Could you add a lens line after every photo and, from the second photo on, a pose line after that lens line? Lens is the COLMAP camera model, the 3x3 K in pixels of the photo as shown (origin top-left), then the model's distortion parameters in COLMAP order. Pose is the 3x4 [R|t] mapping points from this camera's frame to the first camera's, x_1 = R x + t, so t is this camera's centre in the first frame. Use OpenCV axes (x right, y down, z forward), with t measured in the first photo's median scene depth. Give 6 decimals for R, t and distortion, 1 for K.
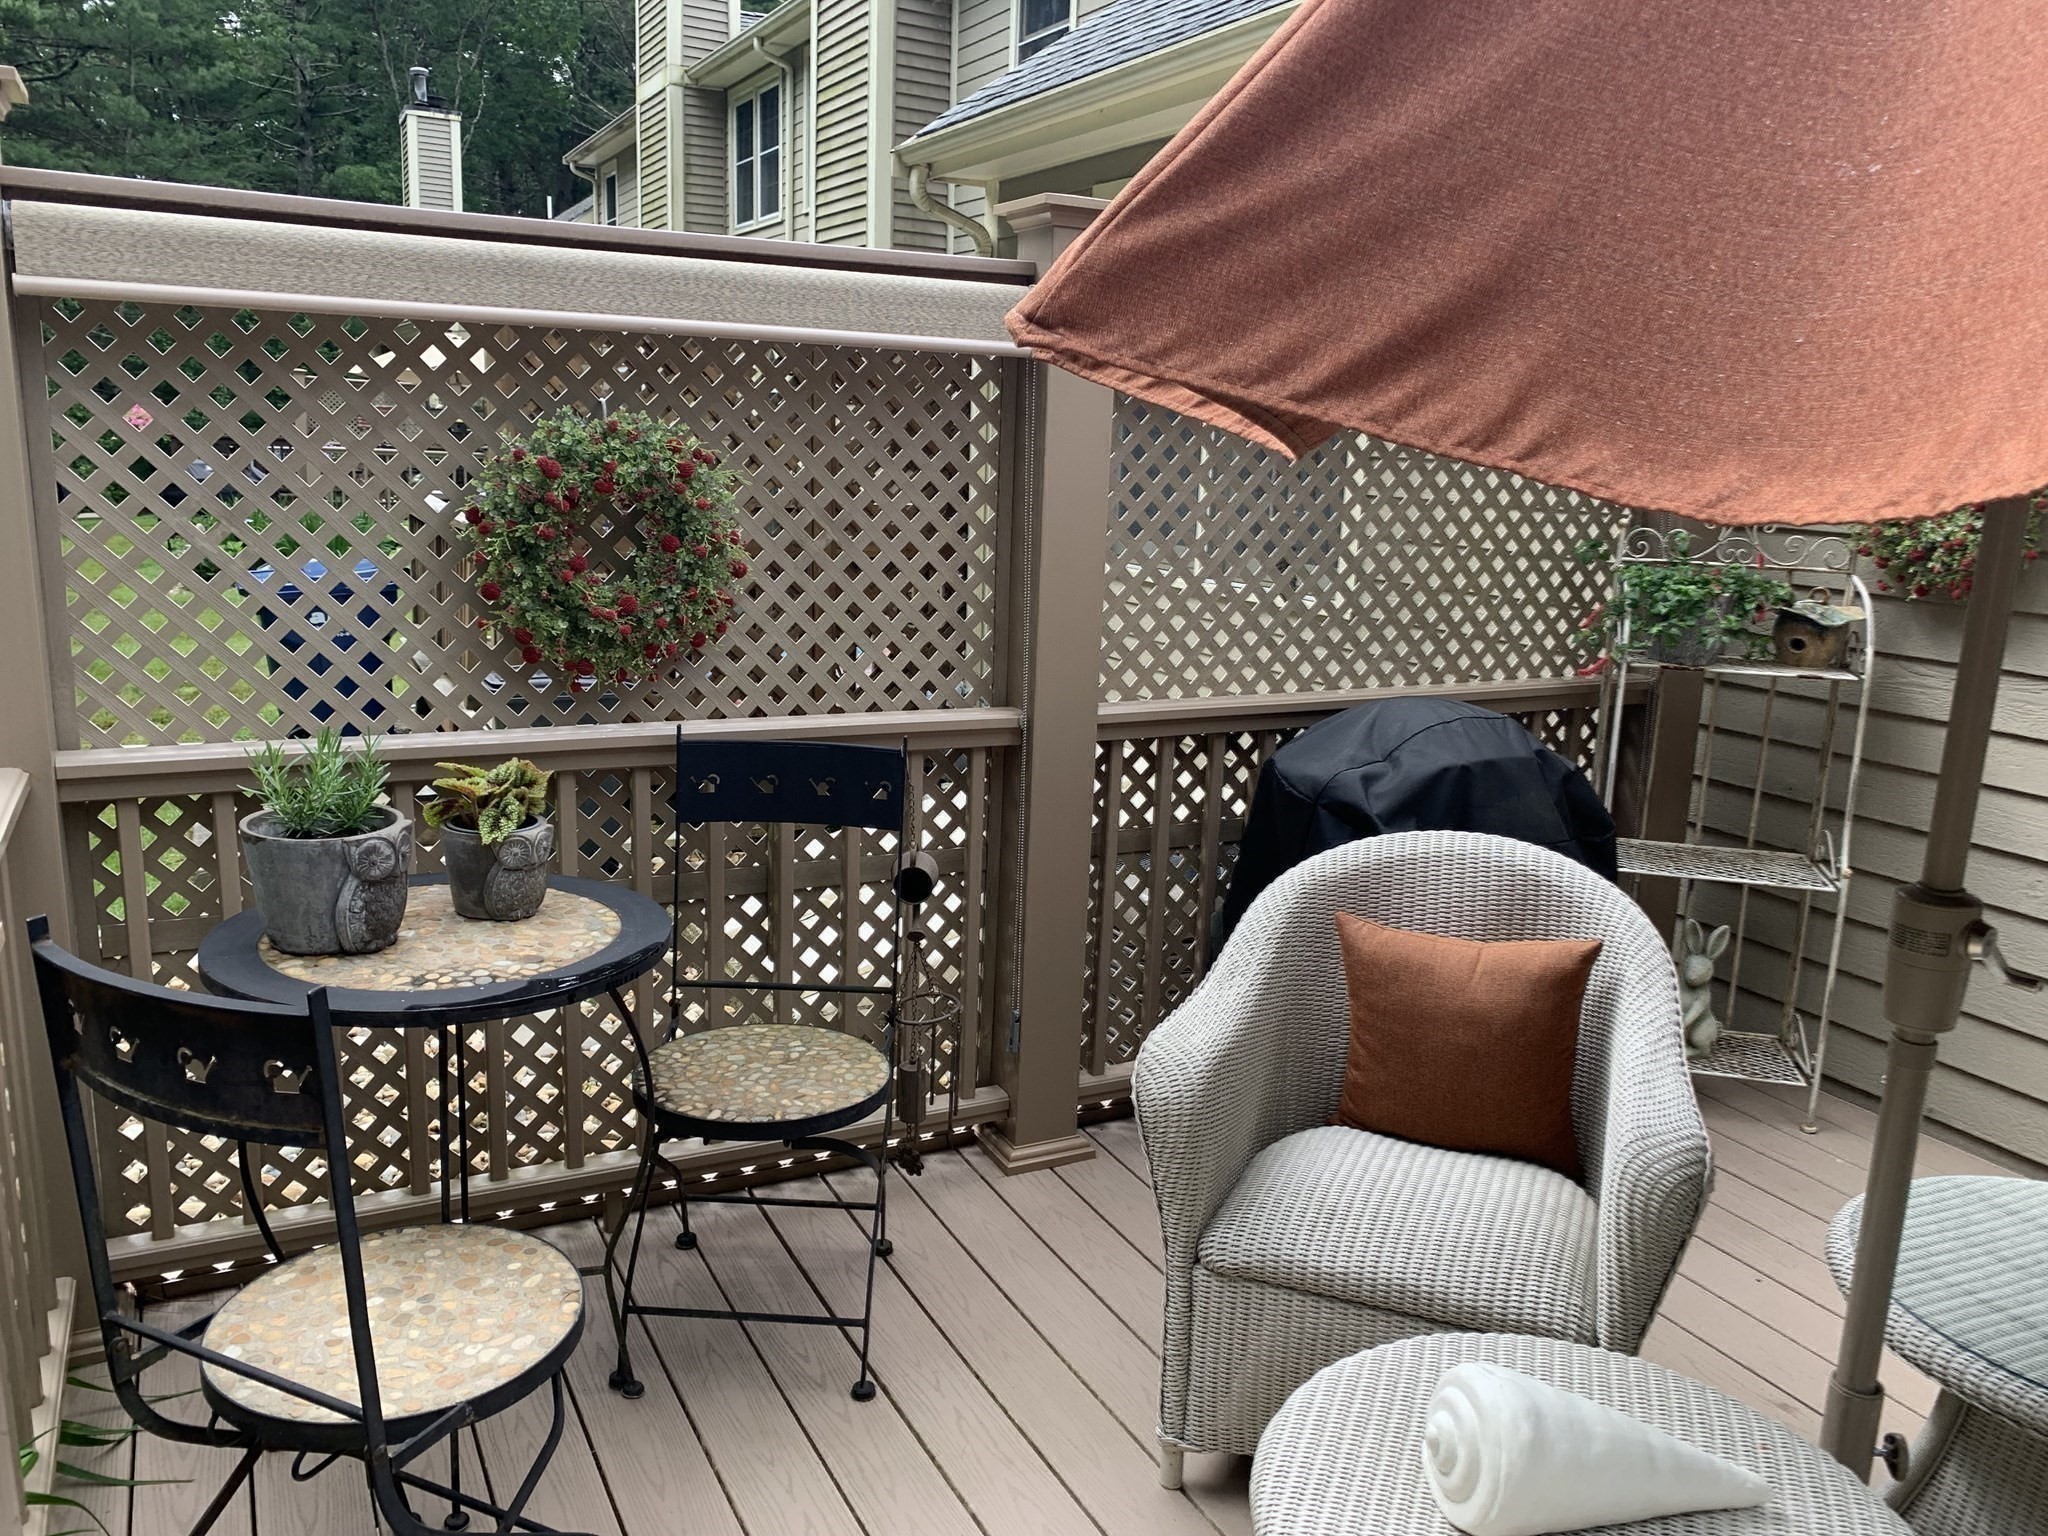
lens RADIAL K [[1567.3, 0, 1044.0], [0, 1567.3, 749.6], [0, 0, 1]] dist [0.030977, -0.025635]
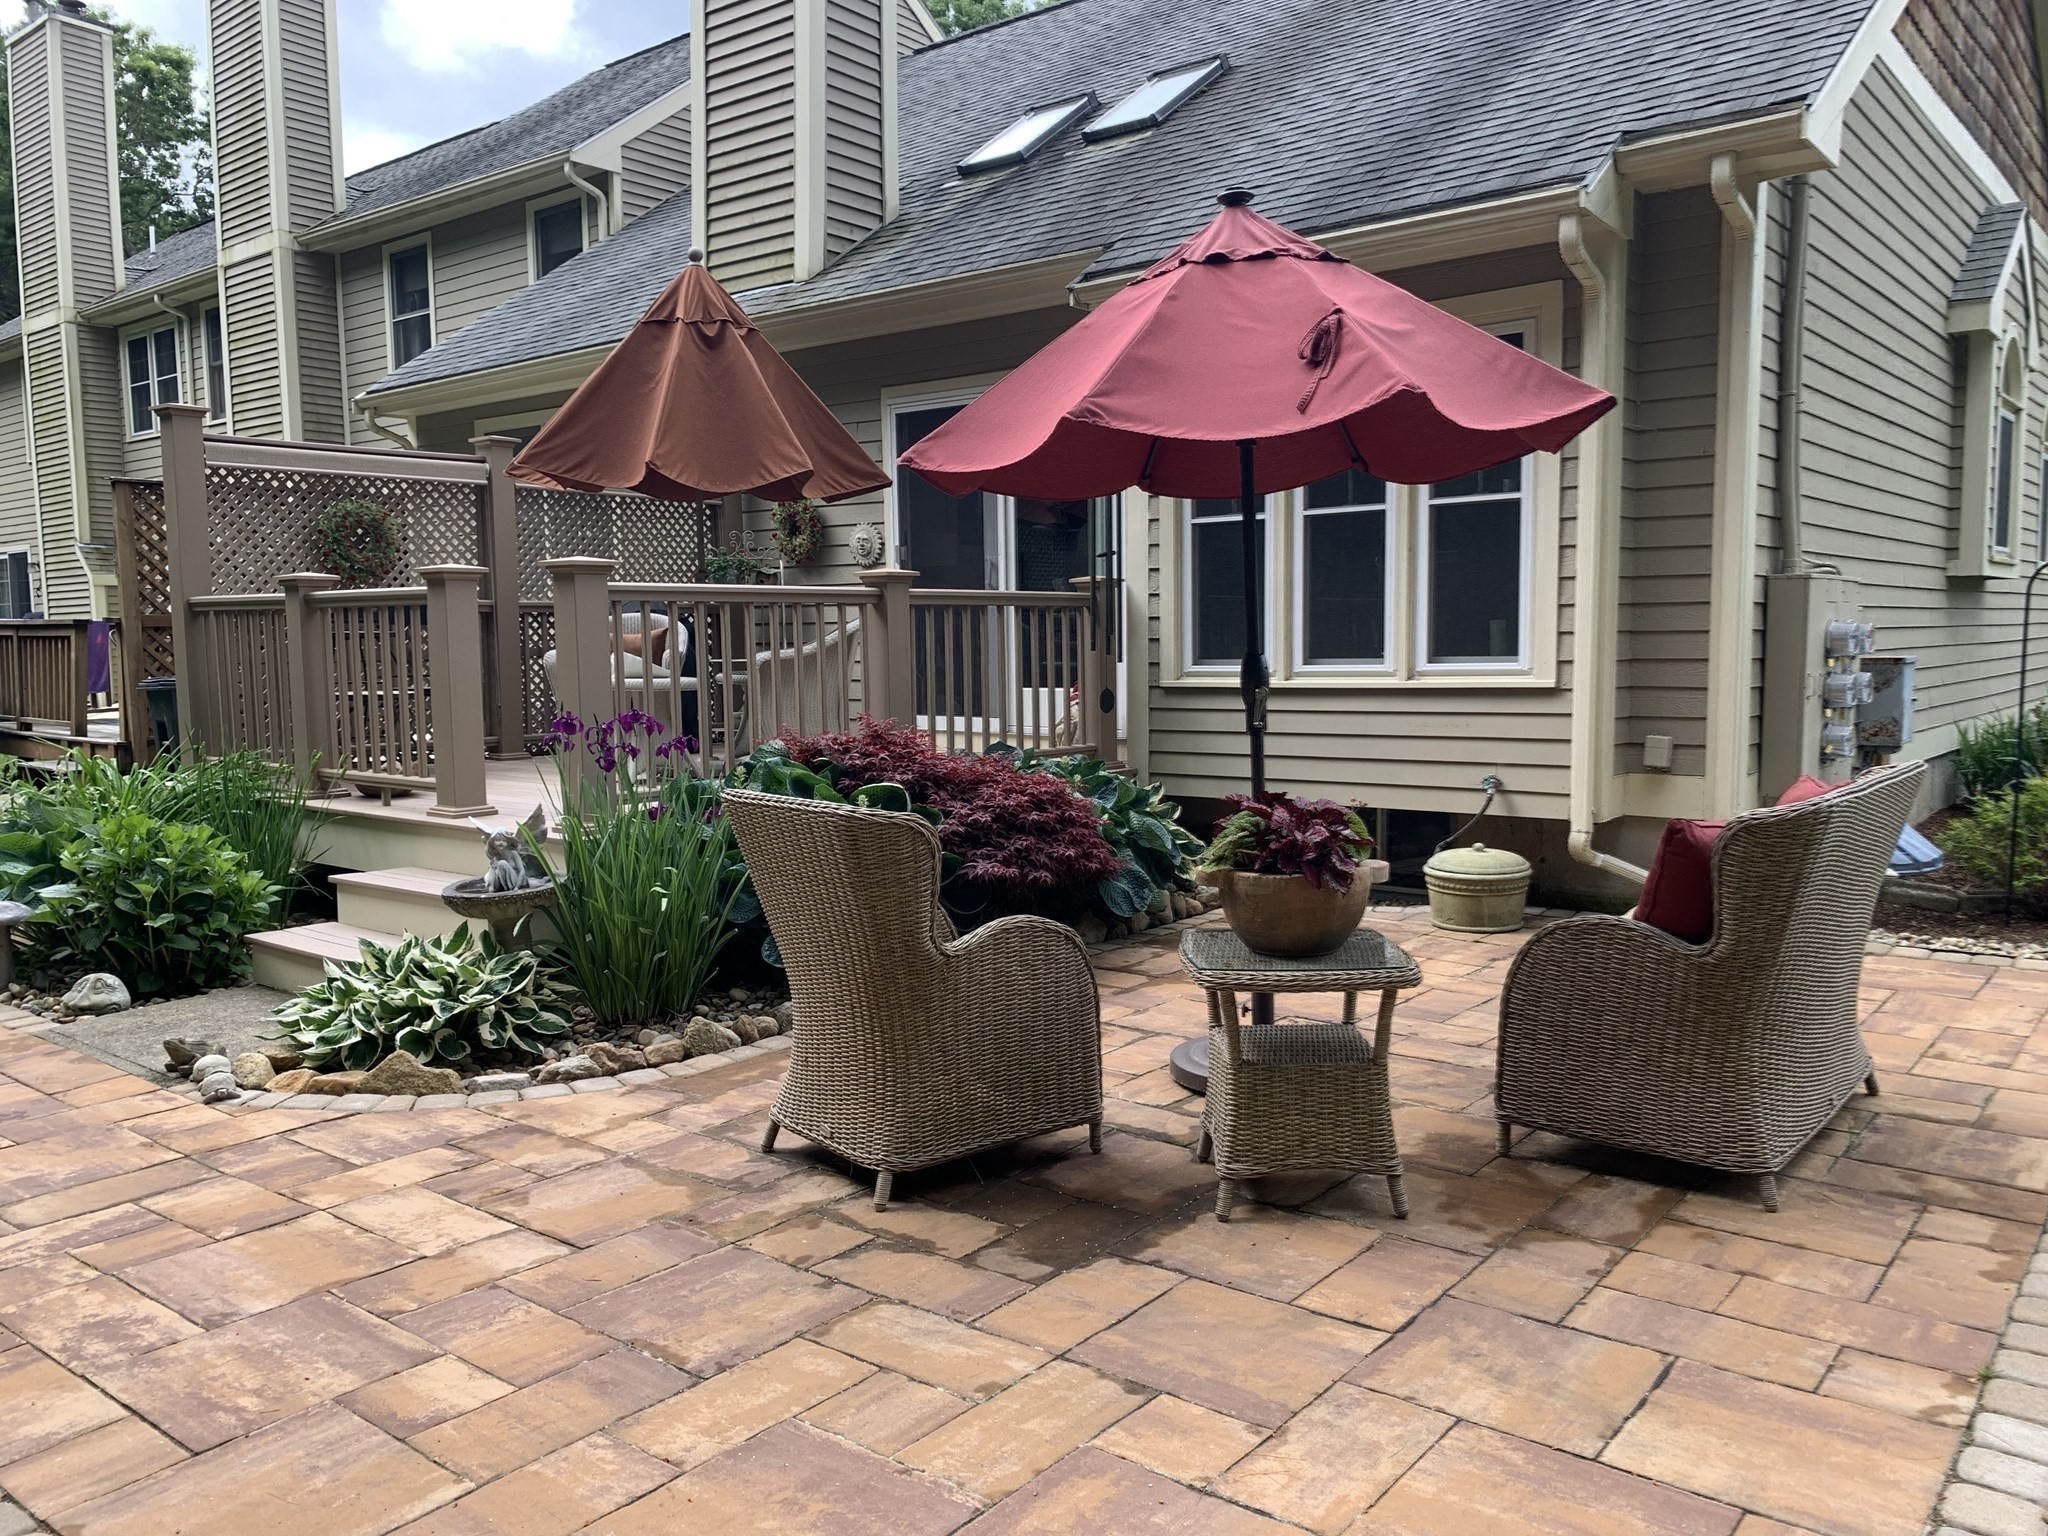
lens RADIAL K [[1567.3, 0, 1036.0], [0, 1567.3, 783.5], [0, 0, 1]] dist [0.030977, -0.025635]
pose [[0.920215, -0.084434, 0.382198, -0.103447], [0.122035, 0.989674, -0.075186, 0.293227], [-0.371903, 0.115829, 0.921017, -0.925164]]
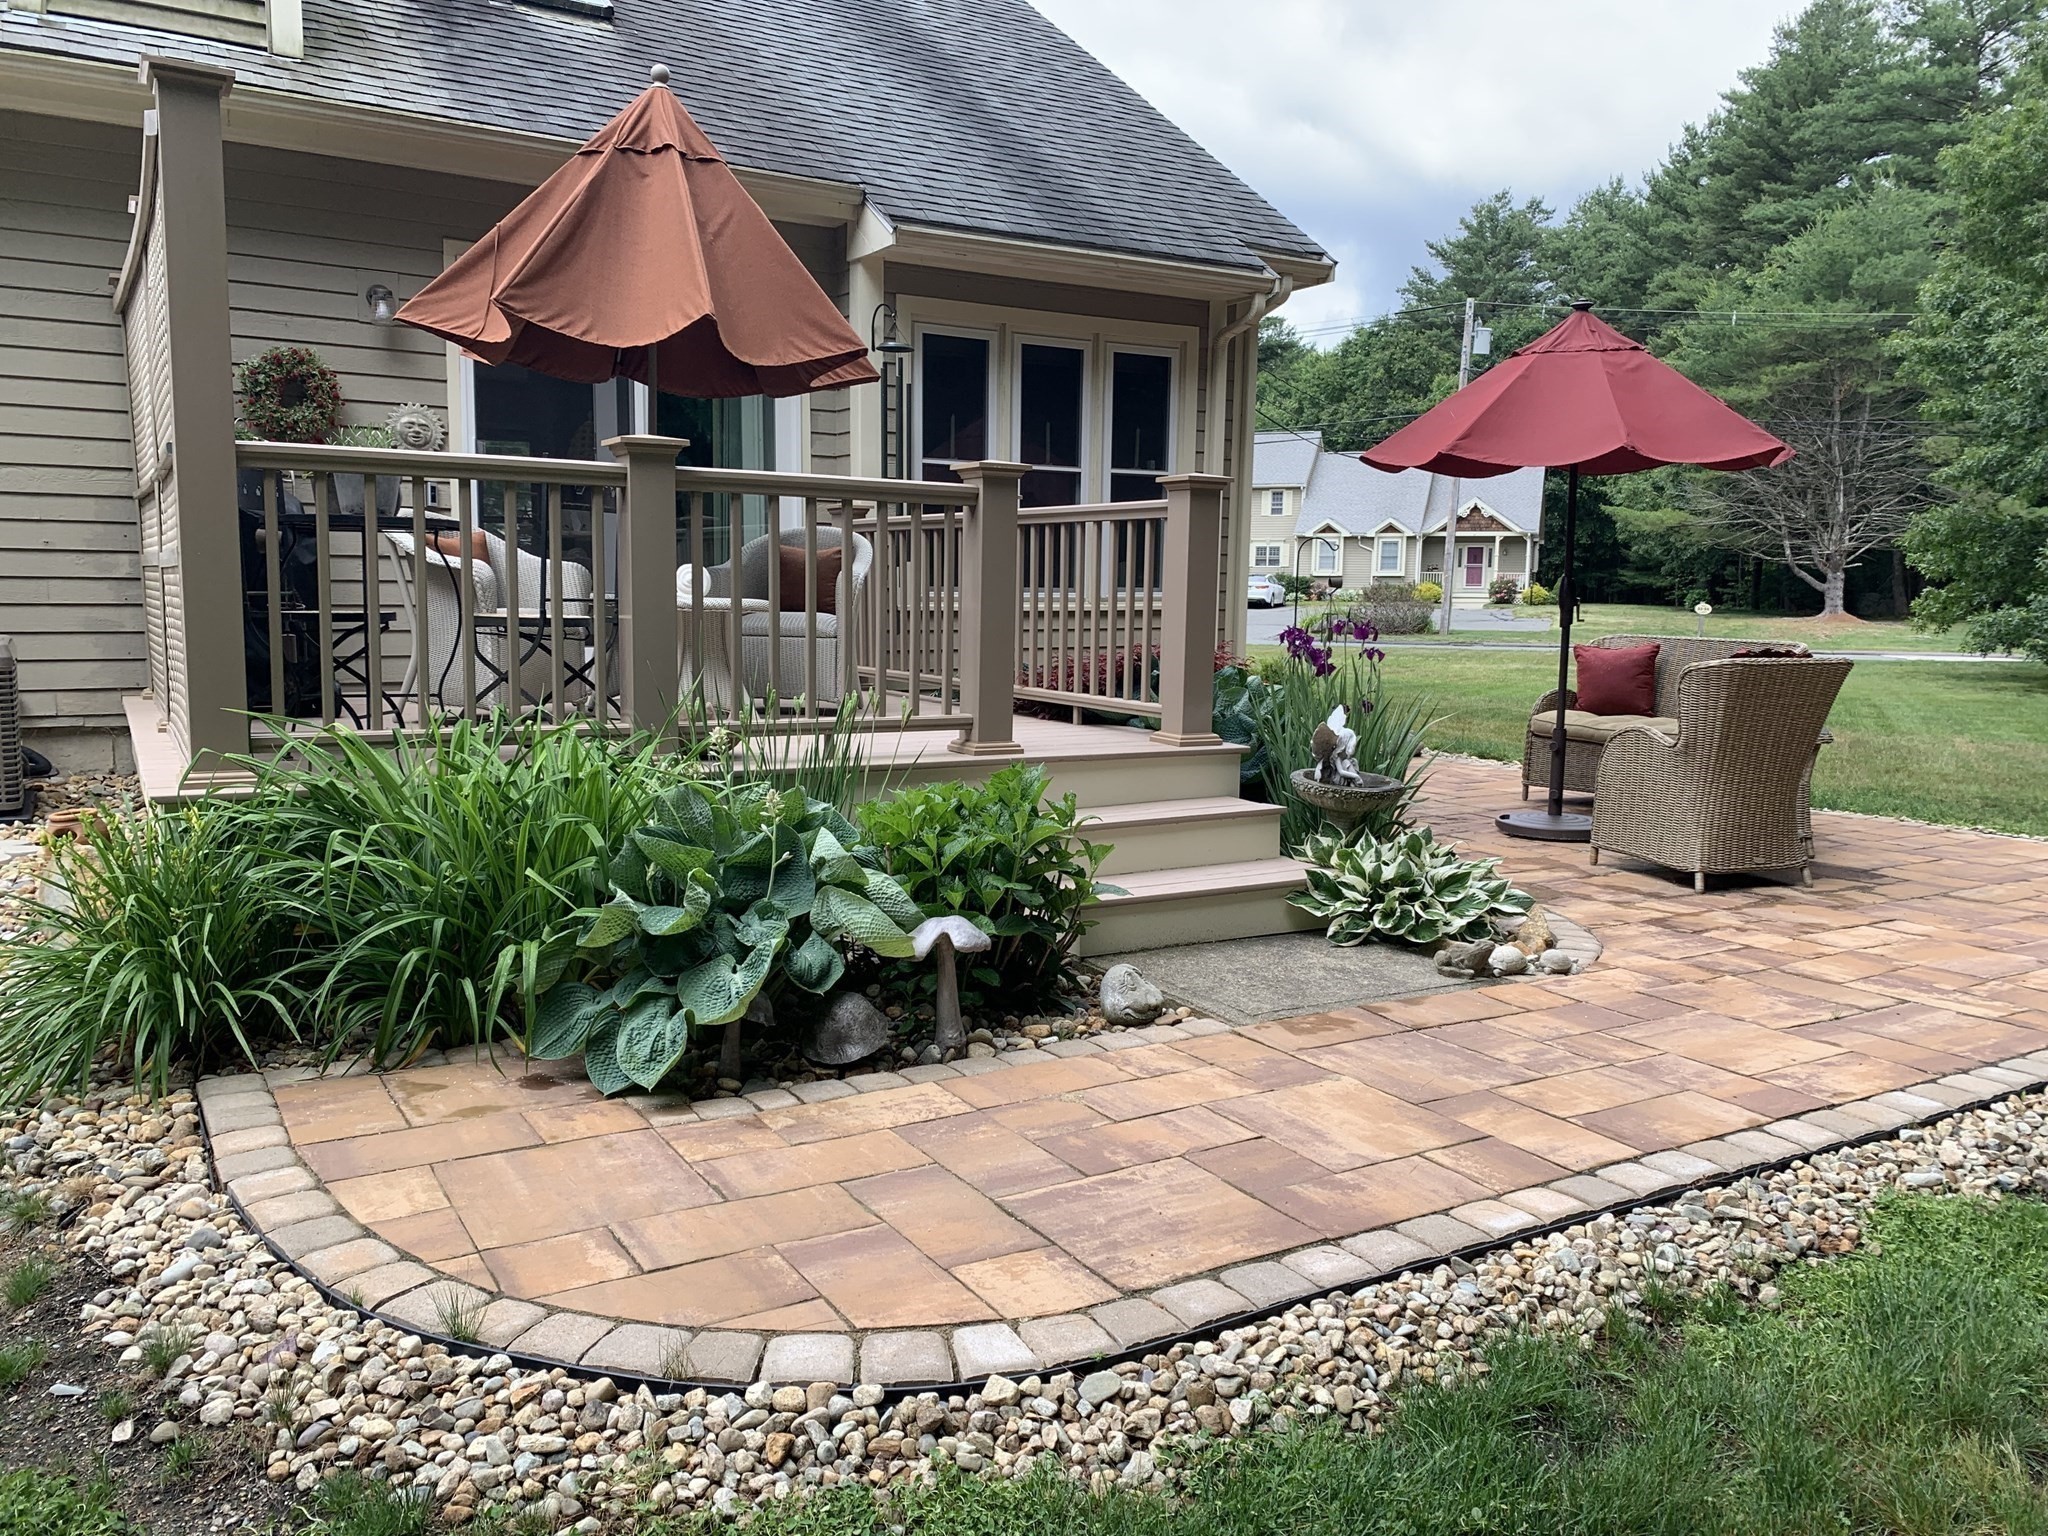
lens RADIAL K [[1567.3, 0, 1031.1], [0, 1567.3, 784.1], [0, 0, 1]] dist [0.030977, -0.025635]
pose [[-0.047168, -0.163724, 0.985378, -0.850319], [0.182338, 0.968490, 0.169647, 0.085771], [-0.982104, 0.187674, -0.015829, 0.047300]]
